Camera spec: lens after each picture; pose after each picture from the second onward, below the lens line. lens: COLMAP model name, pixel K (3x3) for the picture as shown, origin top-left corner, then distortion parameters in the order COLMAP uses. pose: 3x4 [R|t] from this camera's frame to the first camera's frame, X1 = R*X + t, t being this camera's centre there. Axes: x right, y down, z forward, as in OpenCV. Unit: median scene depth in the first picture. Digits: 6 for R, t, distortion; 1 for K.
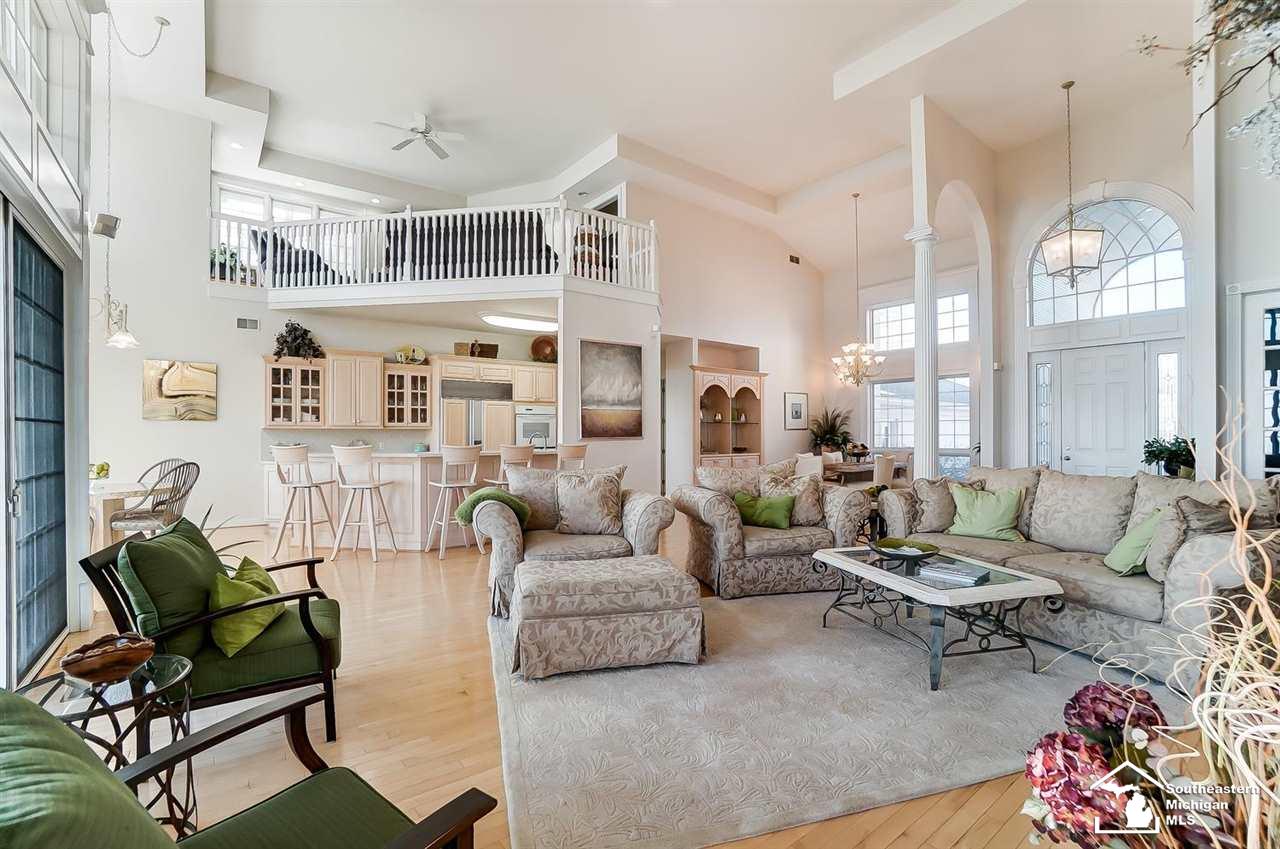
lens RADIAL K [[590.5, 0, 636.5], [0, 590.5, 442.5], [0, 0, 1]] dist [-0.024562, 0.001532]
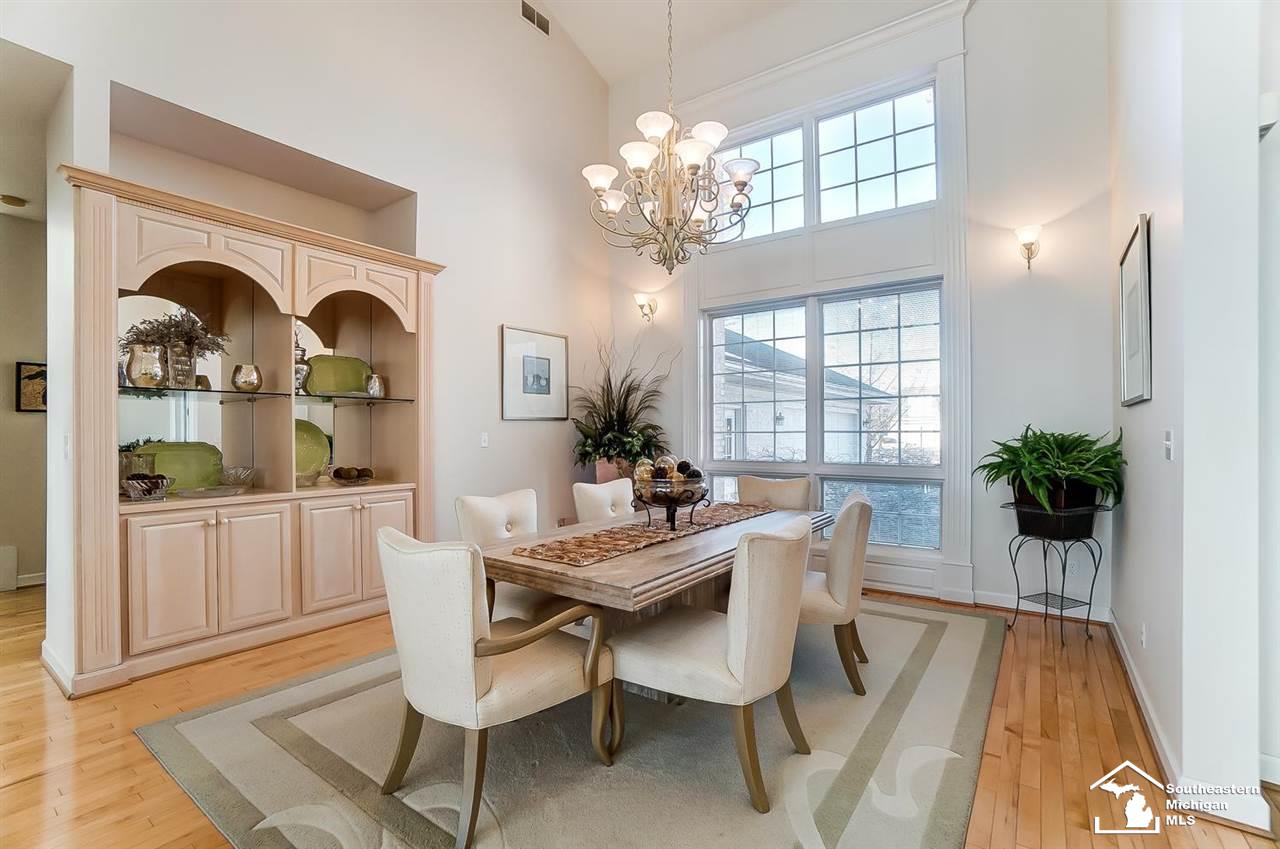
lens RADIAL K [[590.5, 0, 642.8], [0, 590.5, 429.6], [0, 0, 1]] dist [-0.024562, 0.001532]
pose [[0.960477, 0.001413, 0.278355, 0.231995], [0.001850, 0.999933, -0.011459, -0.010074], [-0.278352, 0.011521, 0.960410, 0.593291]]
